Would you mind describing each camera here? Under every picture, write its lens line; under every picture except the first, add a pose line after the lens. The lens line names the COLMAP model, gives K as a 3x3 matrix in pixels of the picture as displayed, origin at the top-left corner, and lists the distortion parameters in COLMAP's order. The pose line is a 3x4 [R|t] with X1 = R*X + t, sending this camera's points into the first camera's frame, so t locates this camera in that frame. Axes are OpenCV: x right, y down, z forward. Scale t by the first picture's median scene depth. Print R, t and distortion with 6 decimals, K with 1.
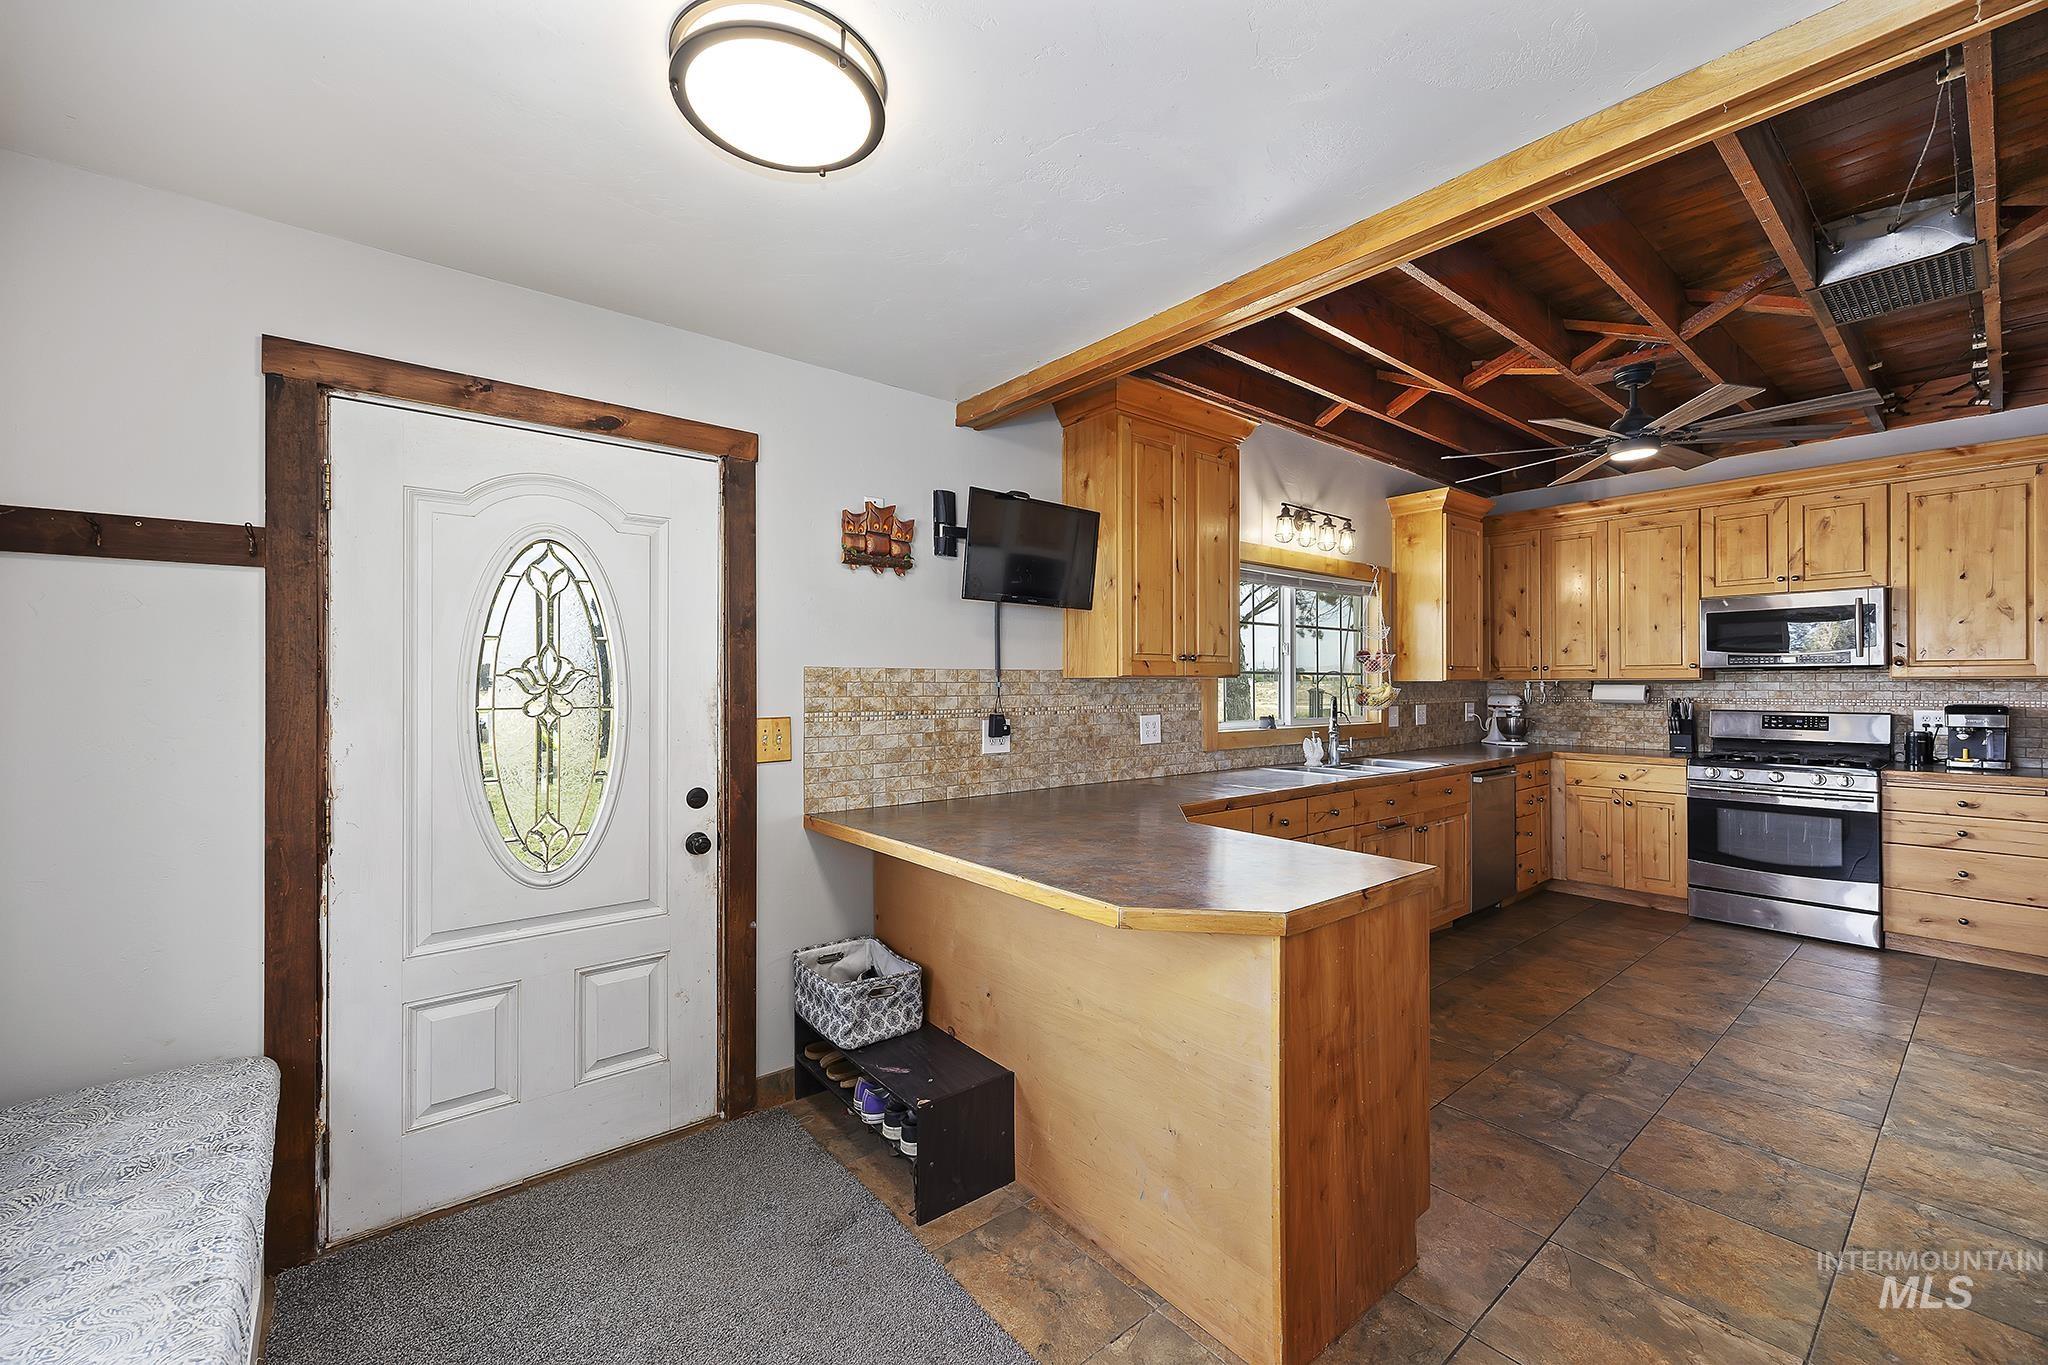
lens RADIAL K [[805.2, 0, 1029.4], [0, 805.2, 679.6], [0, 0, 1]] dist [0.002642, -0.000717]
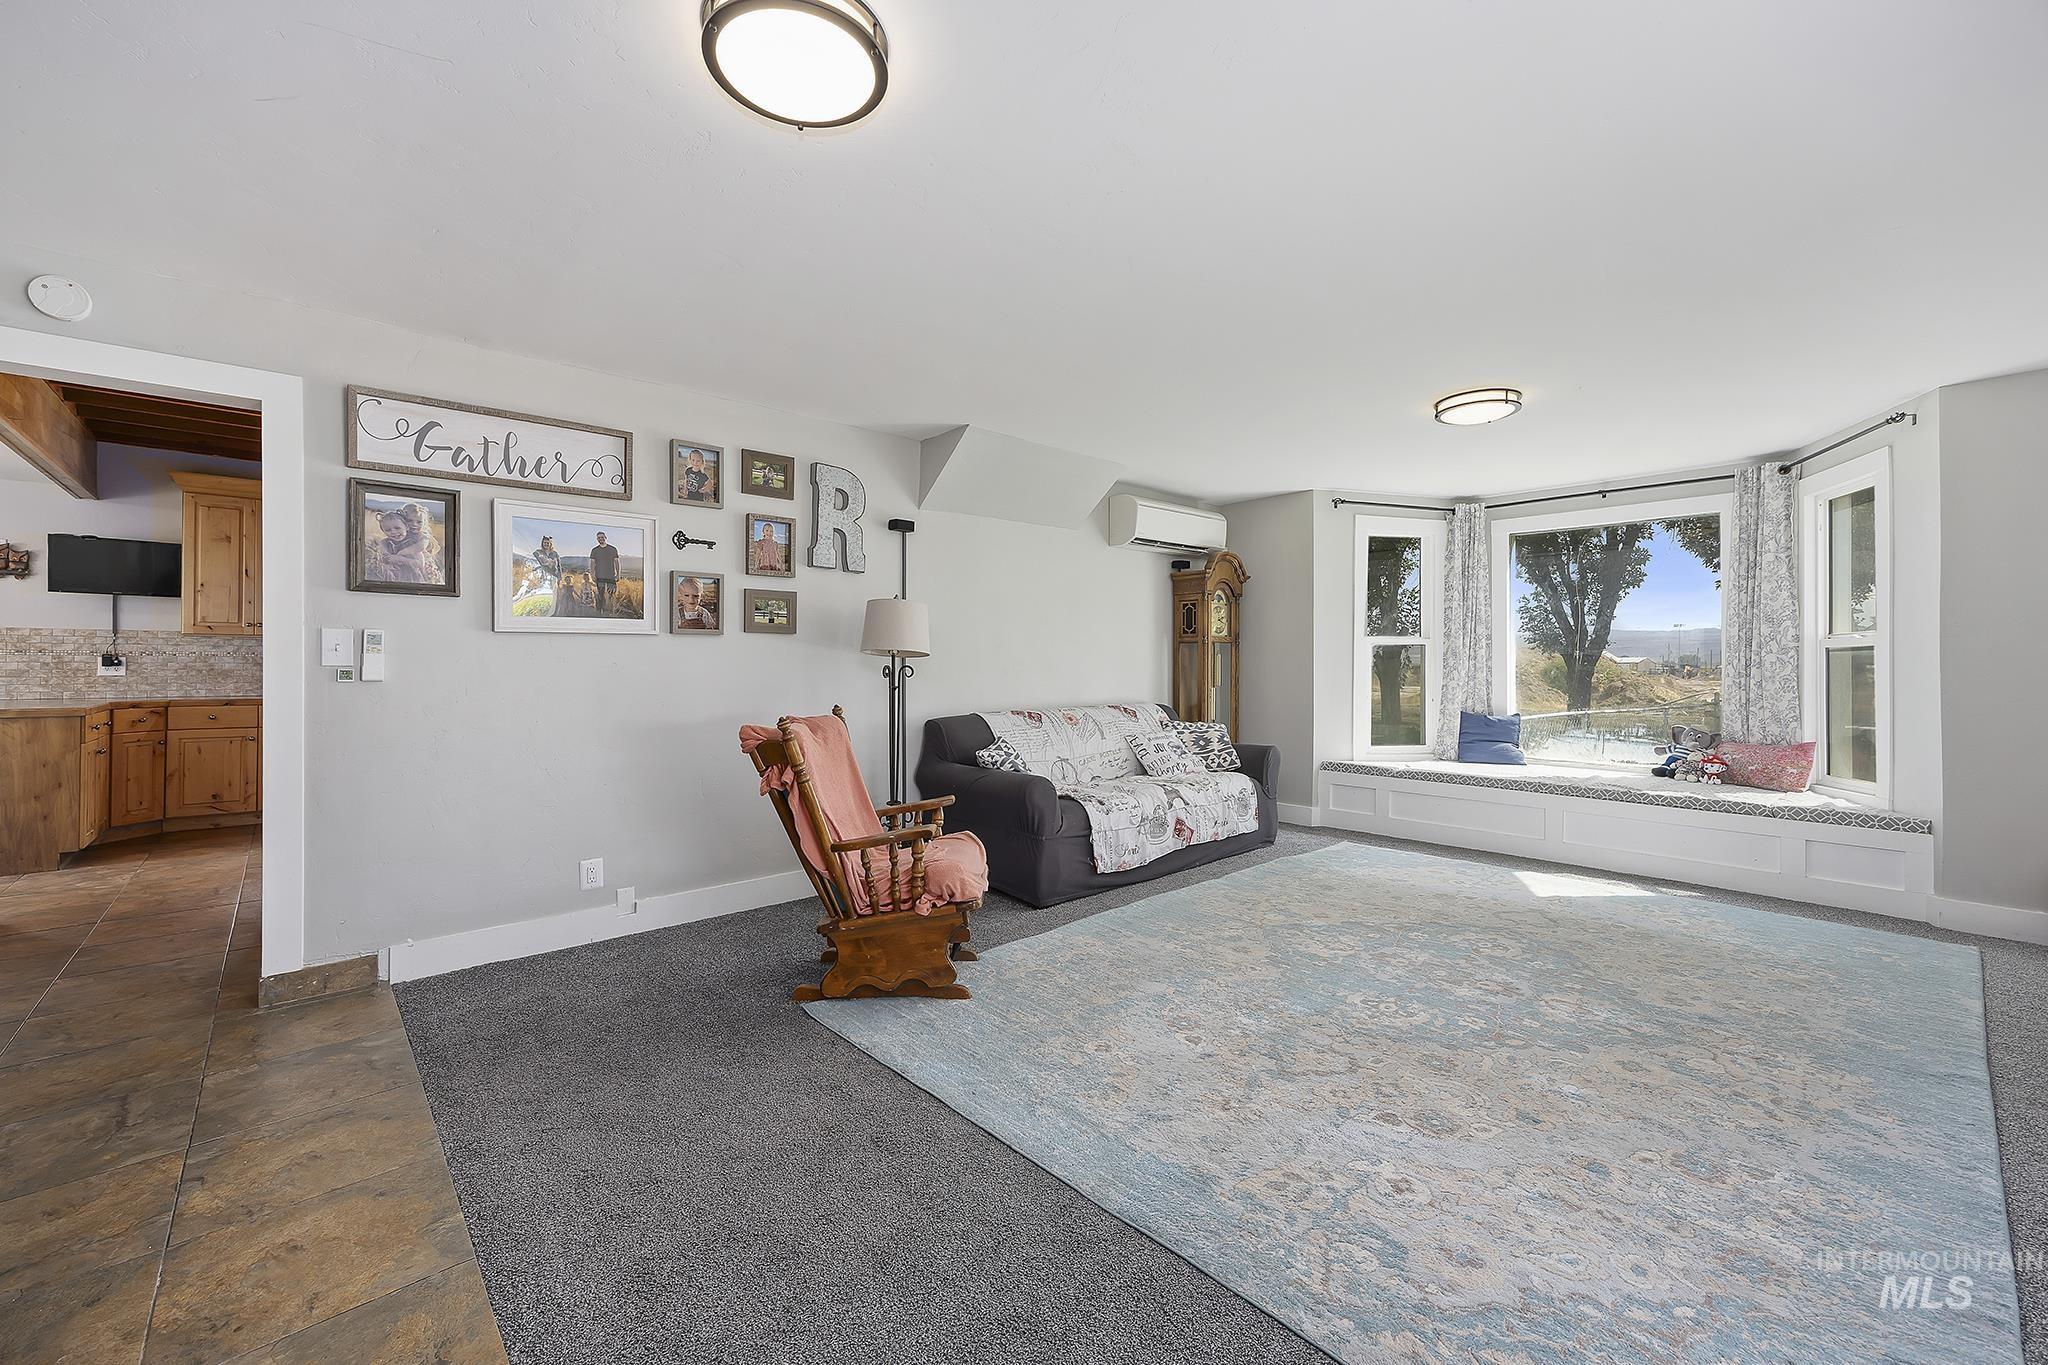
lens RADIAL K [[819.2, 0, 1029.3], [0, 819.2, 661.9], [0, 0, 1]] dist [-0.000774, -0.000256]
pose [[0.998784, 0.005716, 0.048959, 1.499186], [-0.005685, 0.999984, -0.000779, 0.038457], [-0.048962, 0.000500, 0.998801, -0.737380]]
